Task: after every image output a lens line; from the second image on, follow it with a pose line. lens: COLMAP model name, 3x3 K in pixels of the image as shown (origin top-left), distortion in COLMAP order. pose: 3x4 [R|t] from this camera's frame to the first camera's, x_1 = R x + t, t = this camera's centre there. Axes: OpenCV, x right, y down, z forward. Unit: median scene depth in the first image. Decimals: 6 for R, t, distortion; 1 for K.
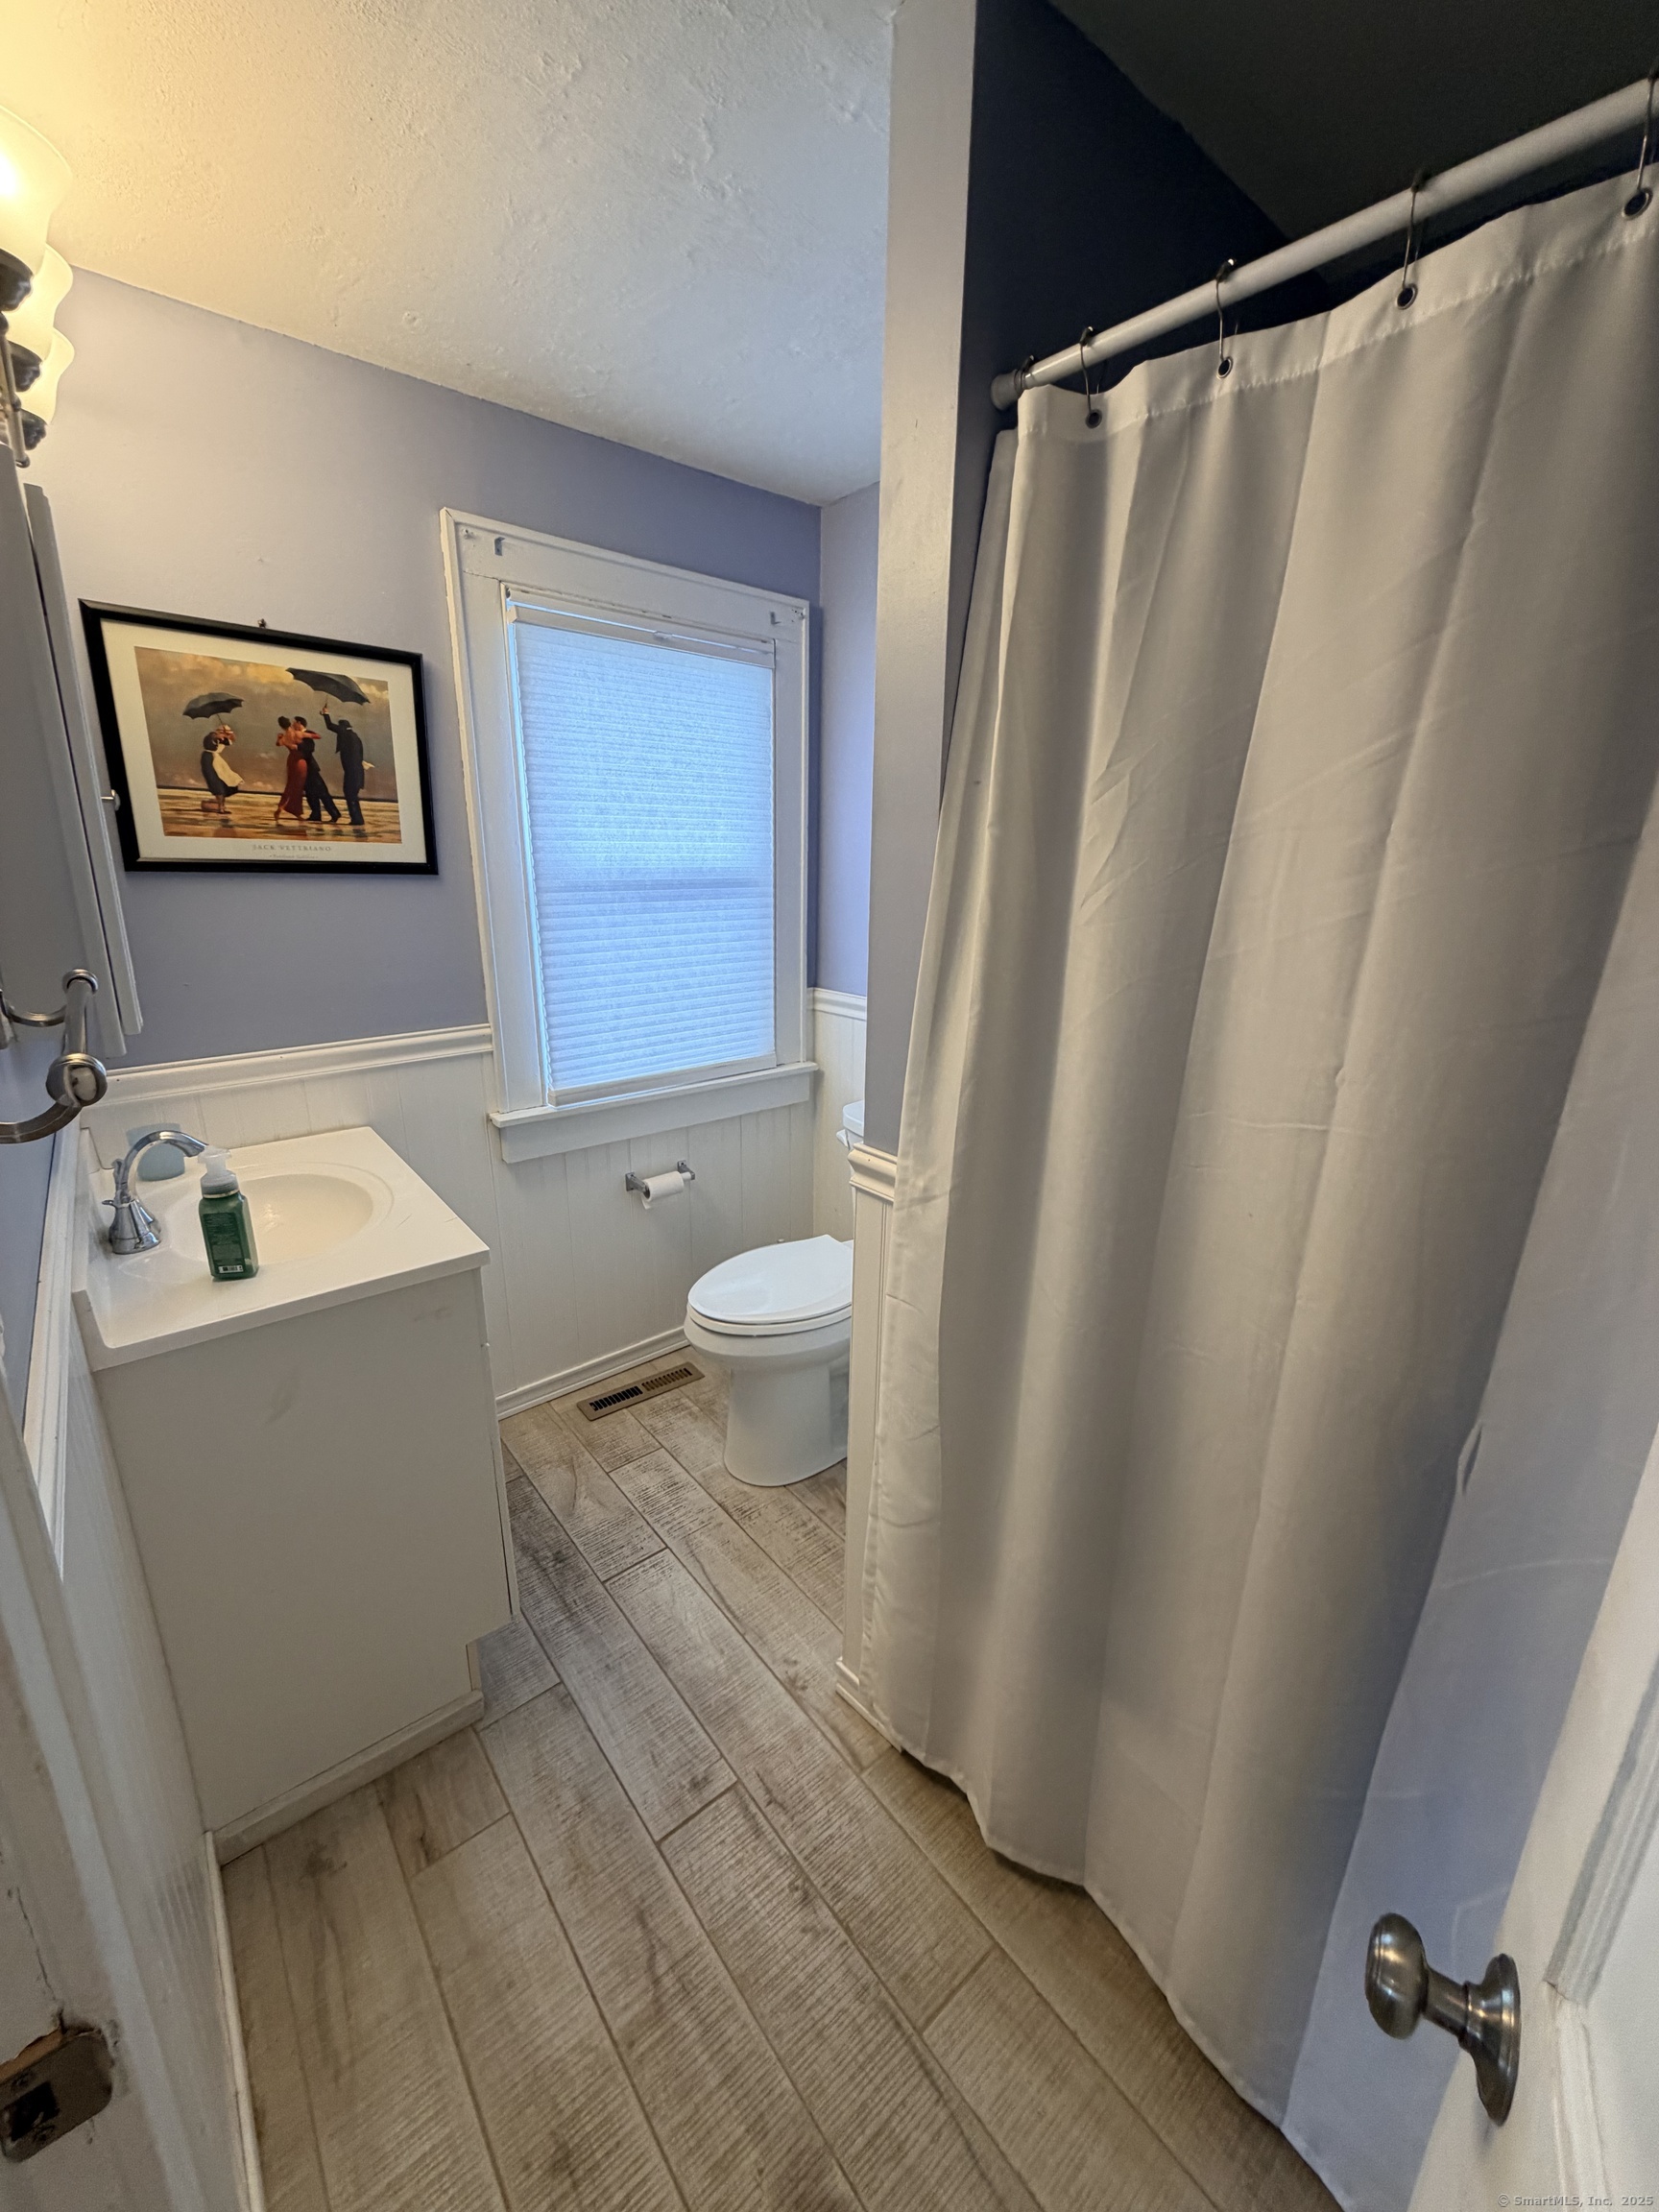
lens RADIAL K [[883.3, 0, 825.8], [0, 883.3, 1107.3], [0, 0, 1]] dist [0.001193, -0.000583]
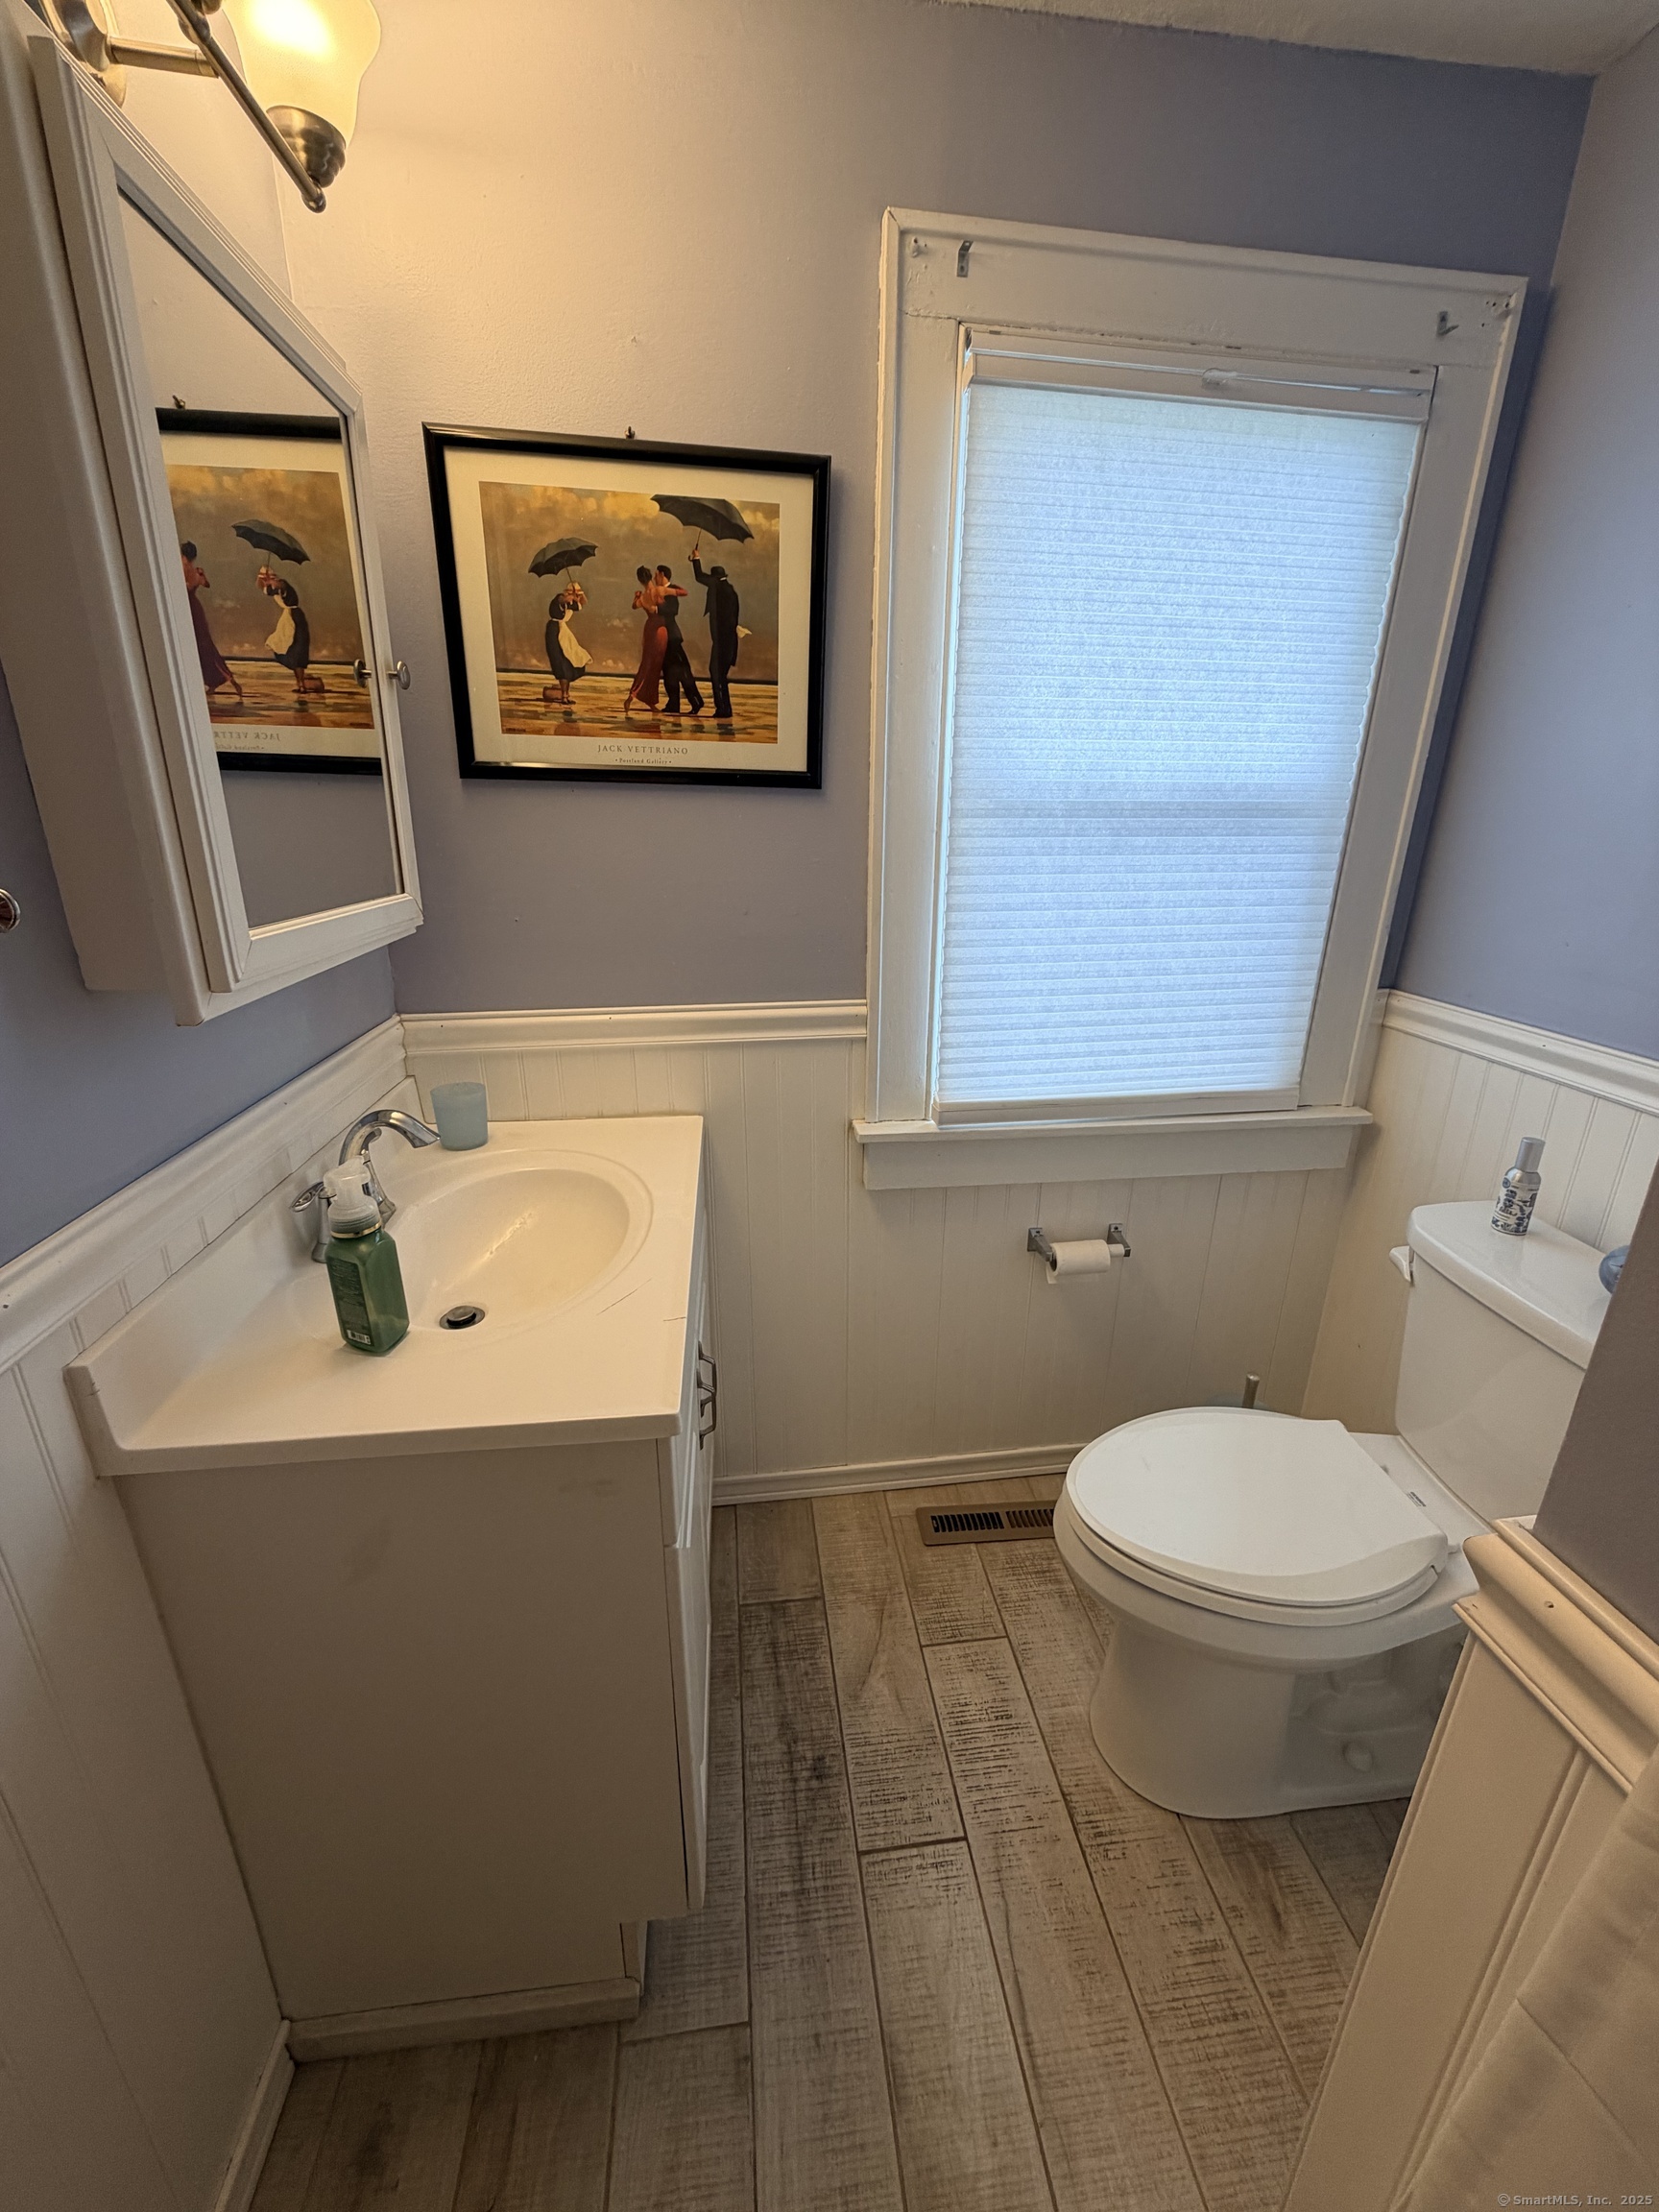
lens RADIAL K [[883.3, 0, 831.2], [0, 883.3, 1101.2], [0, 0, 1]] dist [0.001193, -0.000583]
pose [[0.846249, 0.168308, -0.505504, -0.024391], [-0.147705, 0.985715, 0.080926, -0.067123], [0.511903, 0.006182, 0.859021, 0.360668]]
